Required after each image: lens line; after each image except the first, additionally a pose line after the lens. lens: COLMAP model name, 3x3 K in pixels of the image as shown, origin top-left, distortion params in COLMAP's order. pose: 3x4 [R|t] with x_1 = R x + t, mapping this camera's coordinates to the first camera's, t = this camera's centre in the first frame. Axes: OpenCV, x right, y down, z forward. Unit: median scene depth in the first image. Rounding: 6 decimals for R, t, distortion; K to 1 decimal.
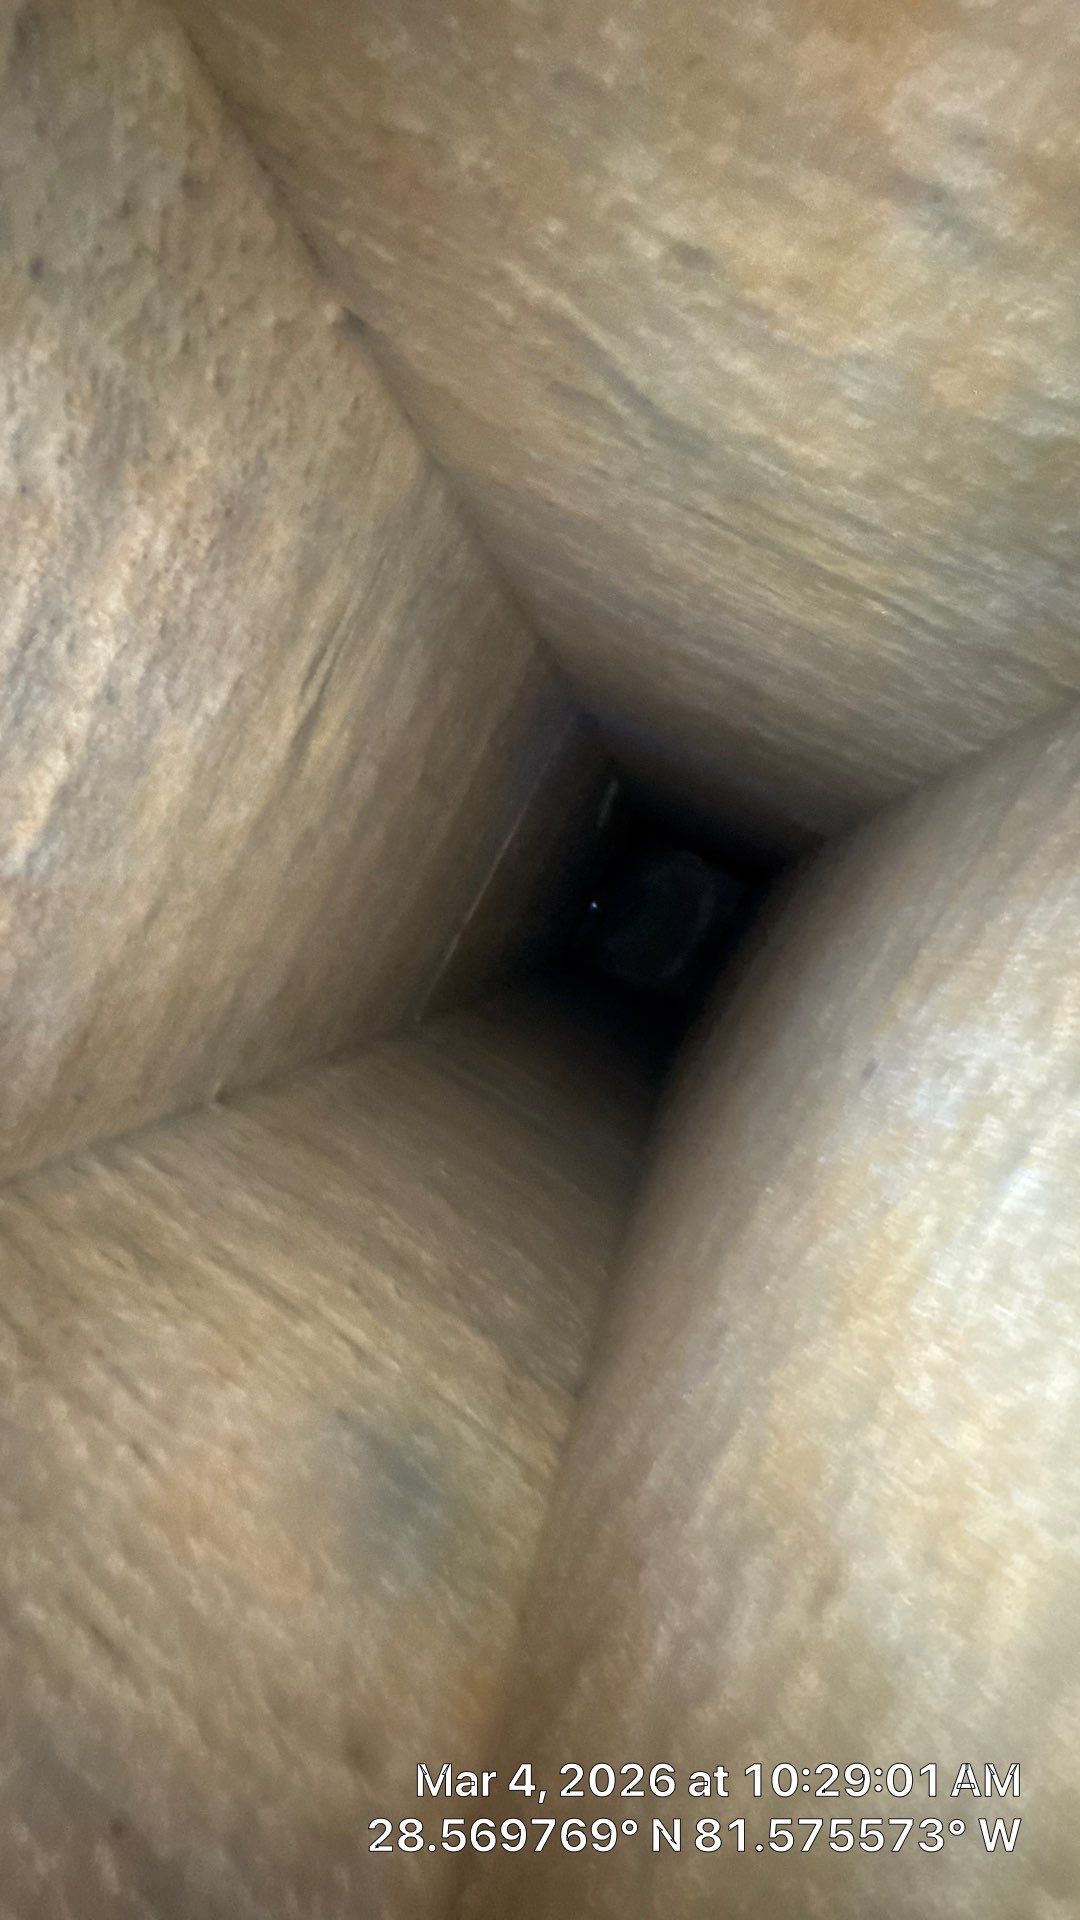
lens RADIAL K [[777.1, 0, 532.4], [0, 777.1, 966.3], [0, 0, 1]] dist [-0.002785, -0.000262]
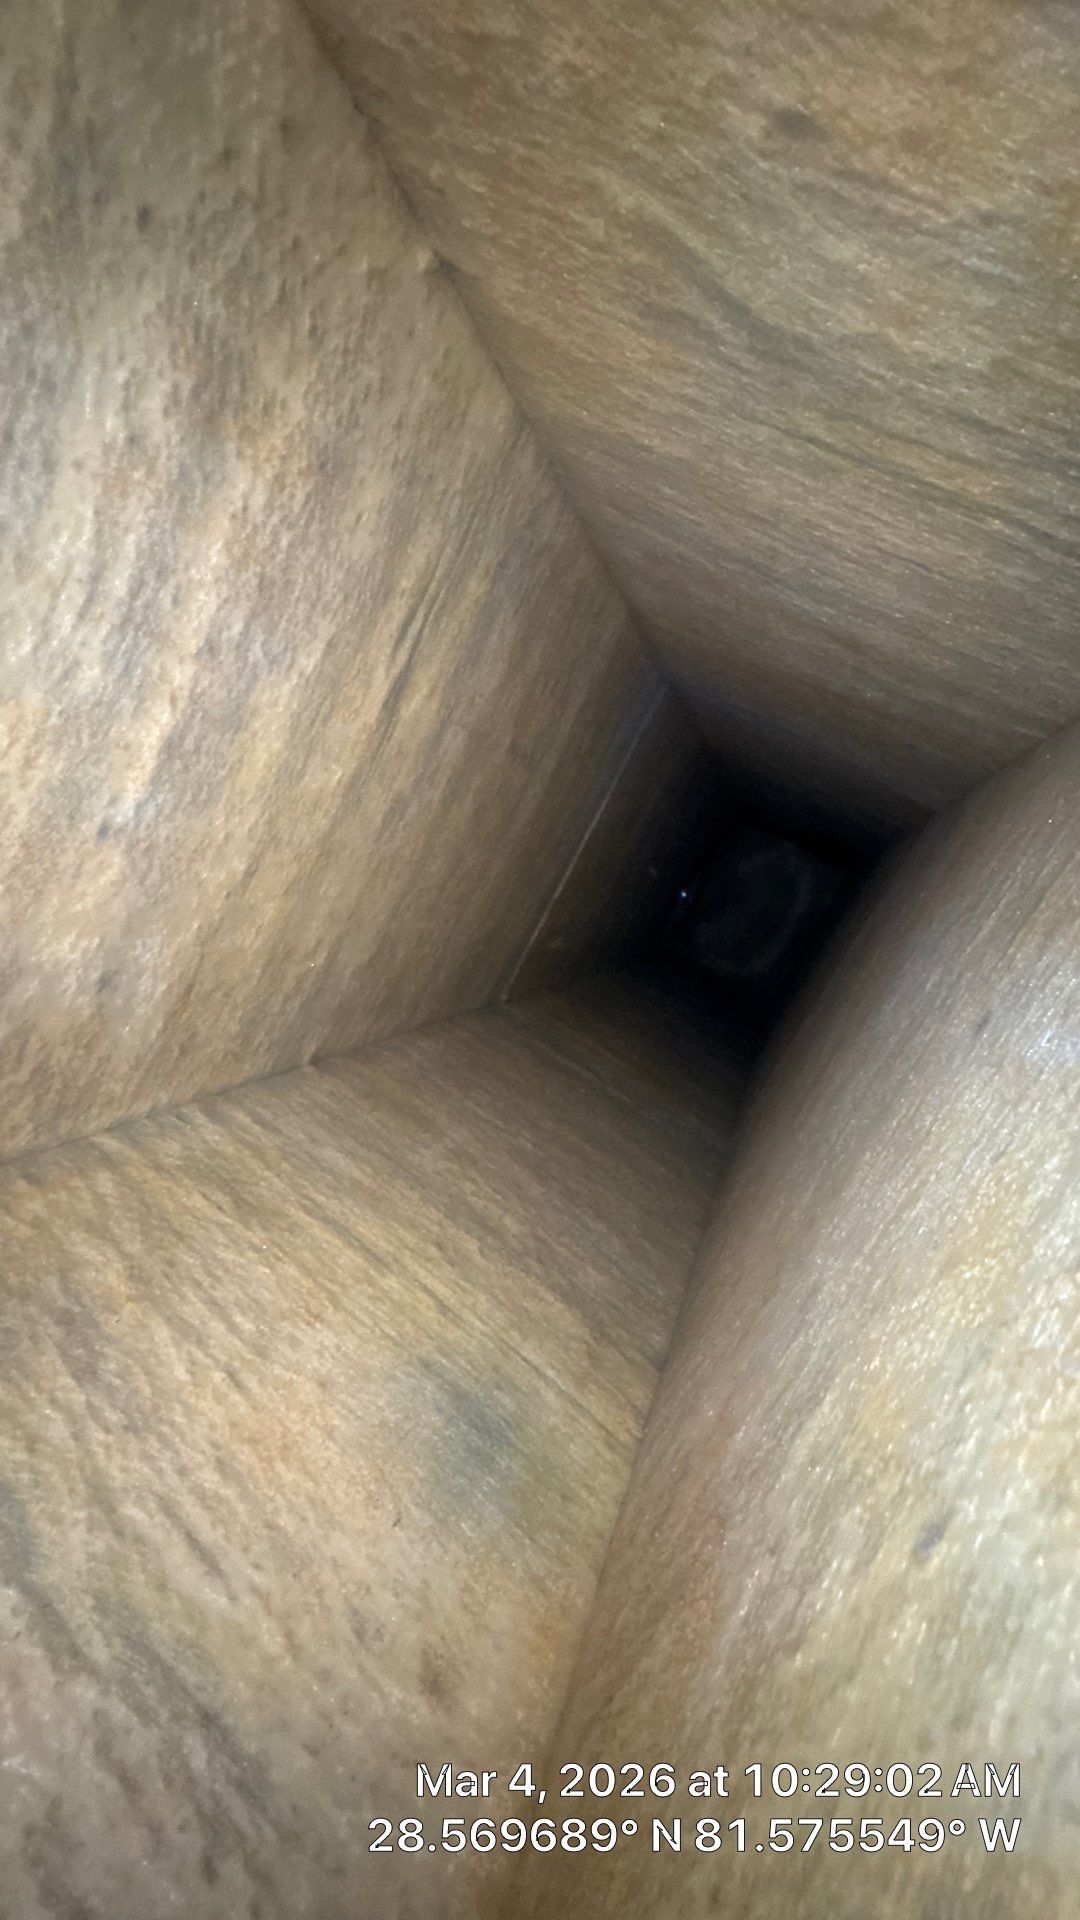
lens RADIAL K [[777.1, 0, 529.7], [0, 777.1, 974.6], [0, 0, 1]] dist [-0.002785, -0.000262]
pose [[0.993045, 0.010106, -0.117304, 0.003939], [-0.009519, 0.999939, 0.005562, 0.072395], [0.117353, -0.004406, 0.993081, 0.017513]]
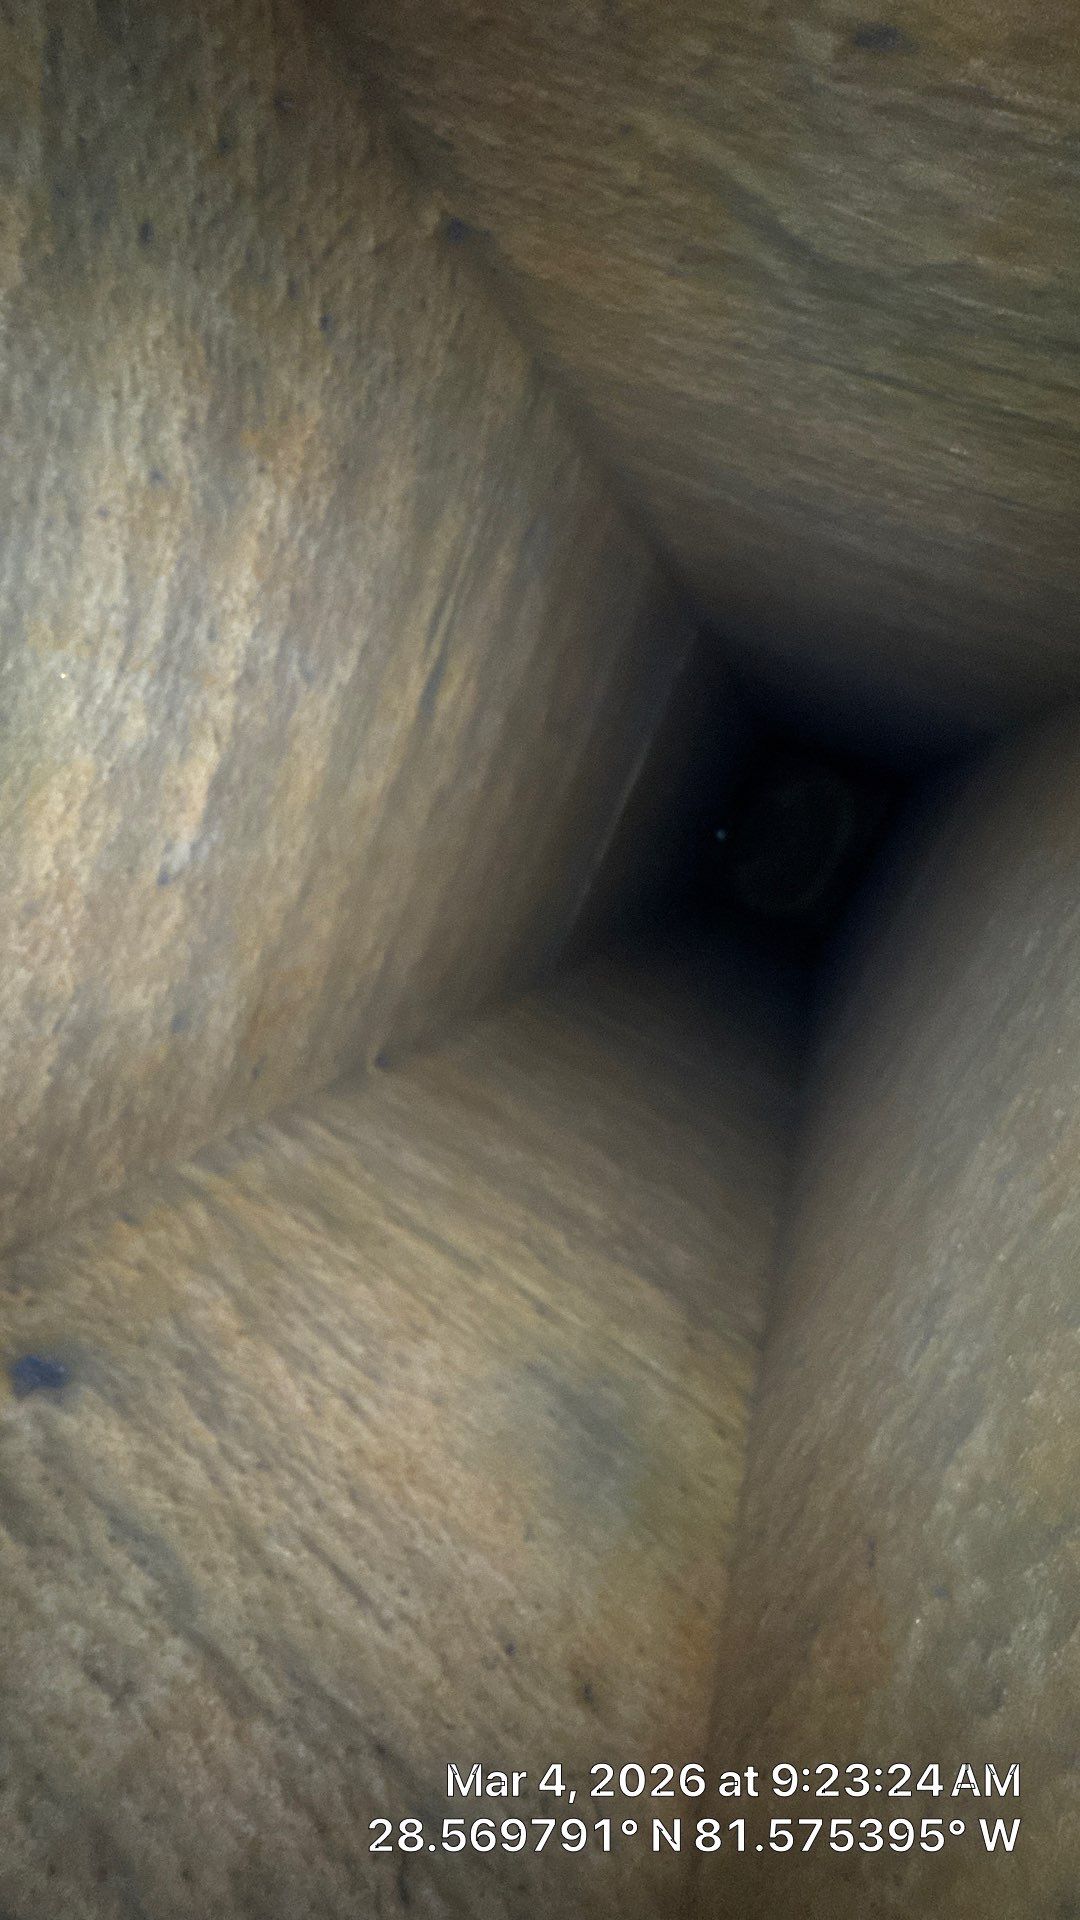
lens RADIAL K [[777.1, 0, 521.8], [0, 777.1, 961.7], [0, 0, 1]] dist [-0.002785, -0.000262]
pose [[0.985103, -0.068259, -0.157838, -0.067131], [0.080464, 0.994134, 0.072269, -0.030755], [0.151979, -0.083892, 0.984817, 0.042550]]
